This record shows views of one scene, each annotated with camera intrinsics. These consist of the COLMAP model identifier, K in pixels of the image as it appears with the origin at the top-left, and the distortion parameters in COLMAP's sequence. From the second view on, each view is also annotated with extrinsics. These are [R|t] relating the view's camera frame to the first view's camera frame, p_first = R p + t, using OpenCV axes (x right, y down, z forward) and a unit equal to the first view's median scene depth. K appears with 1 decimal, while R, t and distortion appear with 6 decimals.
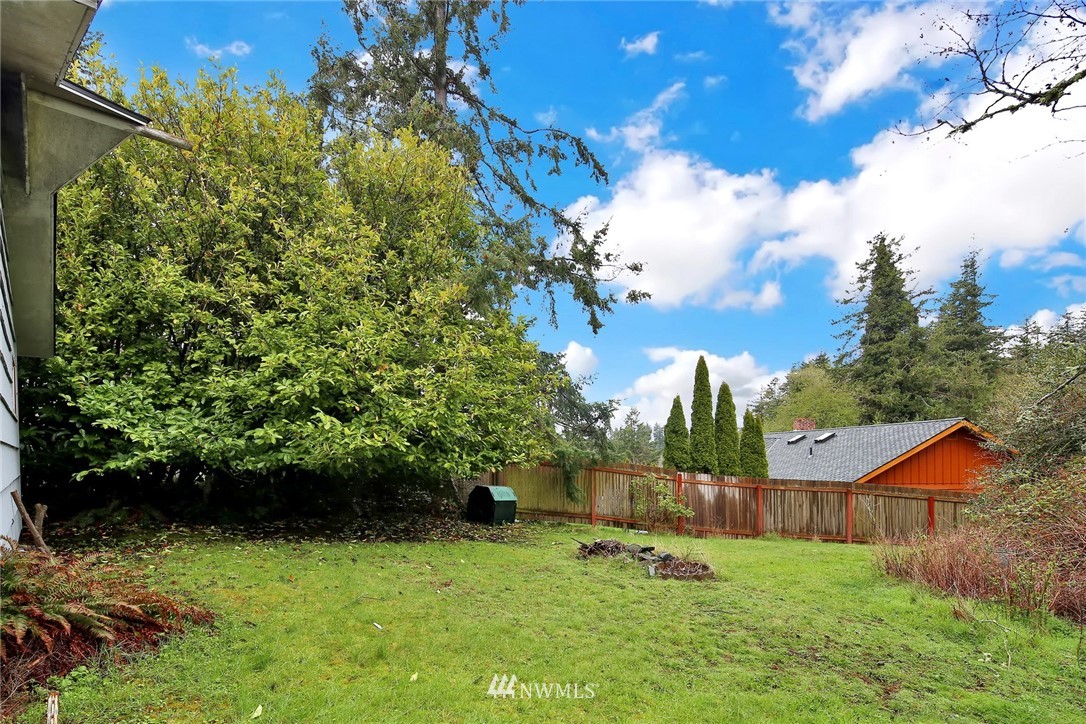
lens RADIAL K [[537.3, 0, 549.8], [0, 537.3, 362.8], [0, 0, 1]] dist [0.007380, -0.006067]
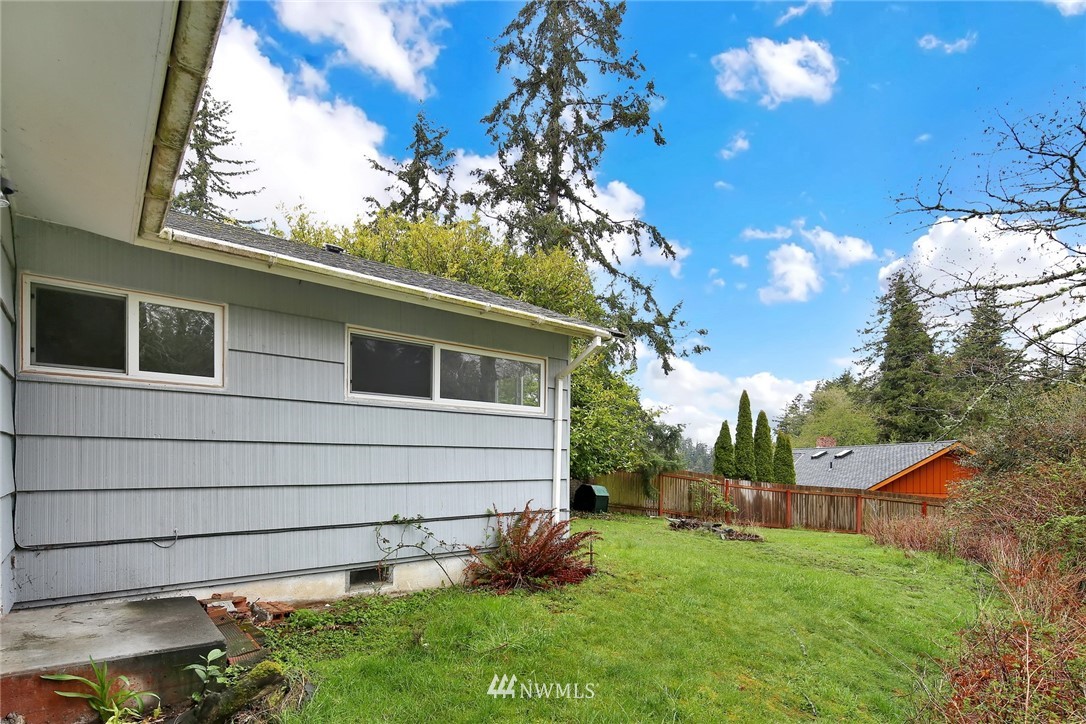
lens RADIAL K [[537.3, 0, 541.9], [0, 537.3, 374.0], [0, 0, 1]] dist [0.007380, -0.006067]
pose [[0.998700, 0.012434, -0.049437, -0.146039], [-0.012265, 0.999918, 0.003722, -0.051030], [0.049479, -0.003111, 0.998770, -0.330362]]
